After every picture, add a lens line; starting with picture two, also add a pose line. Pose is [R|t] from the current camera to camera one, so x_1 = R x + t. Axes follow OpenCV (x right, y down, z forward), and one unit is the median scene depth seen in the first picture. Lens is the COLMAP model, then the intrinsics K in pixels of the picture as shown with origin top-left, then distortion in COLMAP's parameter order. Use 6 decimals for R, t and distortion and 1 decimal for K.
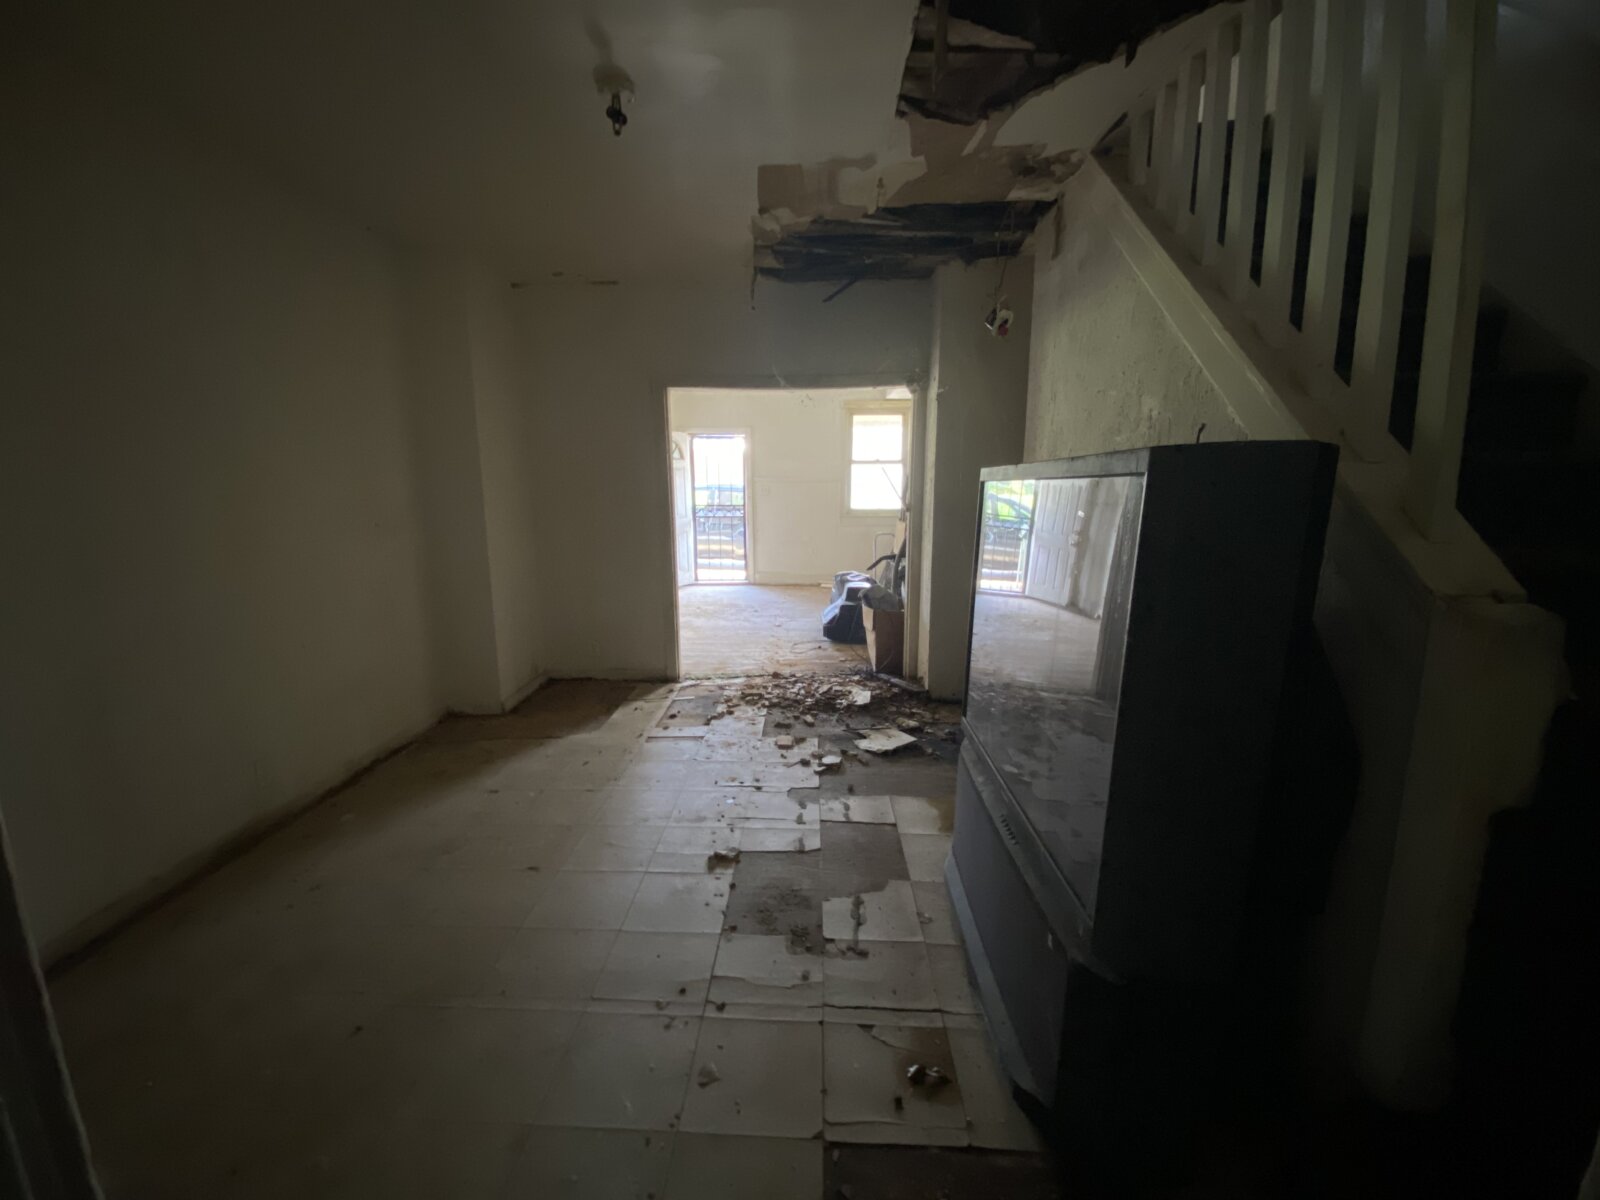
lens RADIAL K [[638.9, 0, 796.9], [0, 638.9, 596.9], [0, 0, 1]] dist [-0.000504, -0.000013]
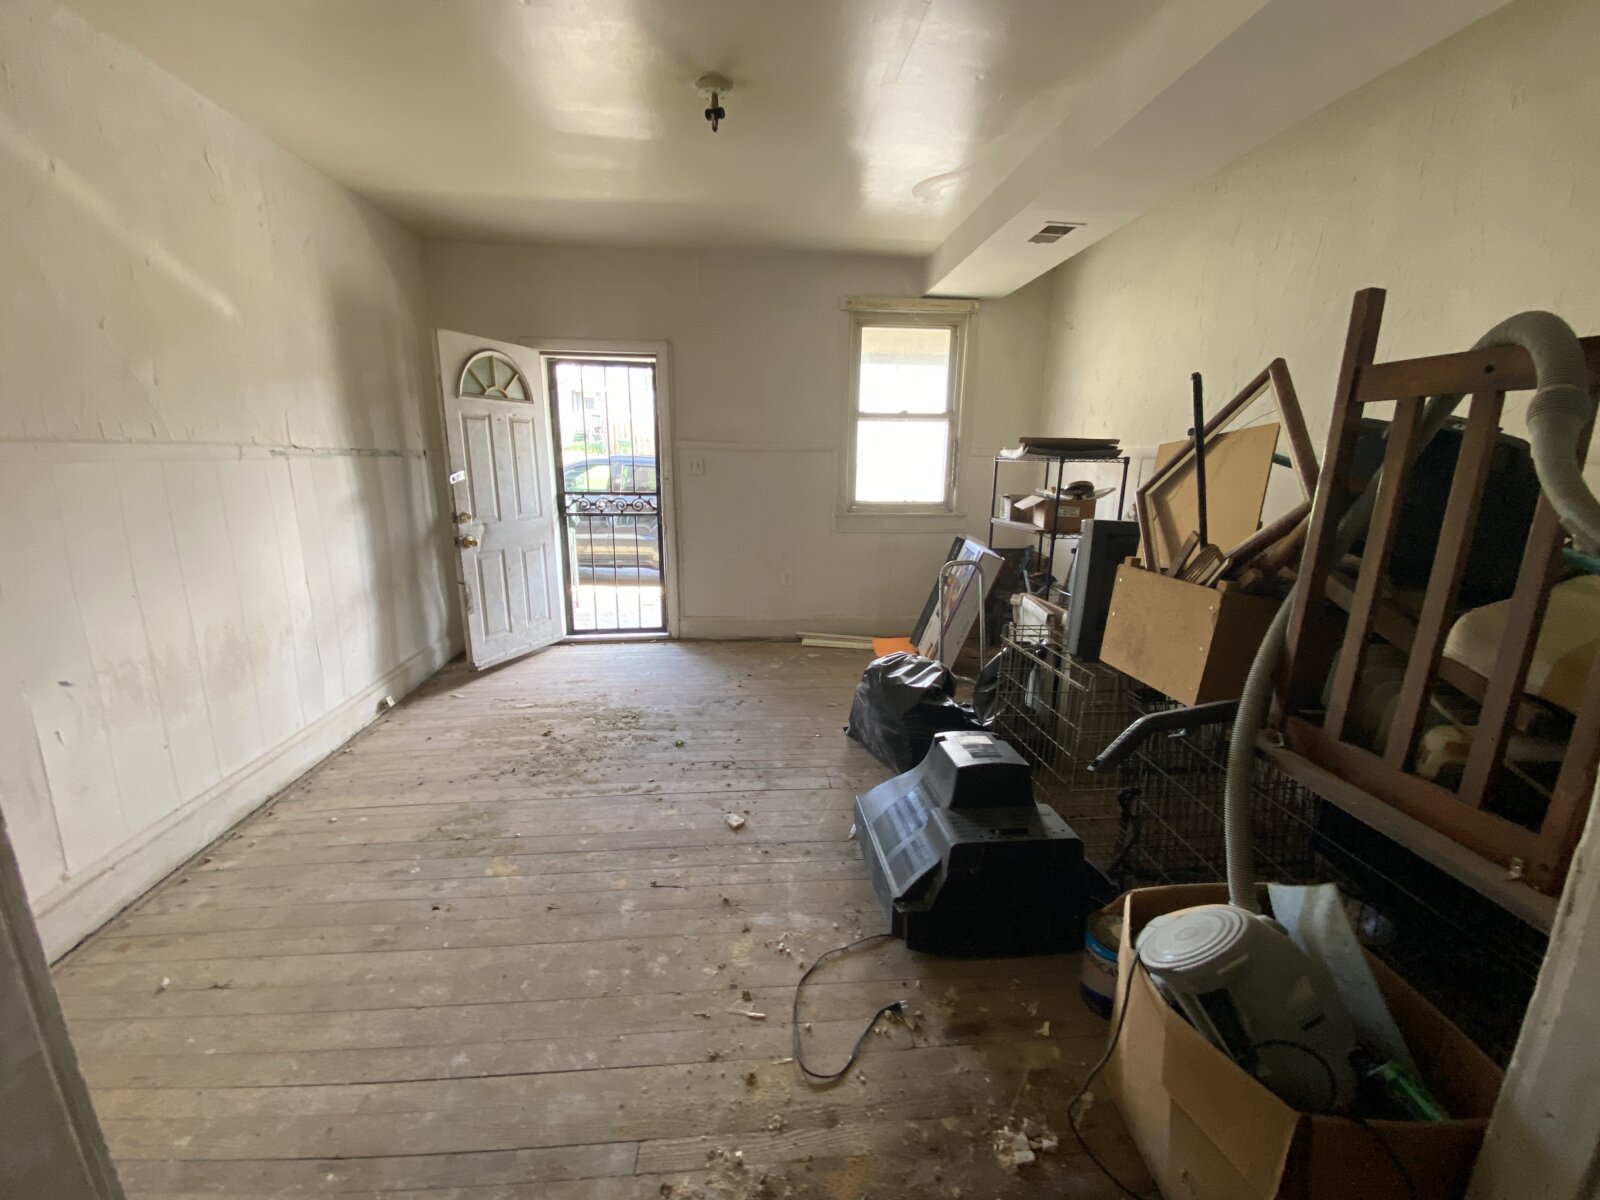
lens RADIAL K [[638.9, 0, 804.6], [0, 638.9, 604.6], [0, 0, 1]] dist [-0.000504, -0.000013]
pose [[0.993612, -0.012016, 0.112211, -0.022155], [0.006708, 0.998846, 0.047567, -0.076521], [-0.112653, -0.046511, 0.992545, 0.457441]]
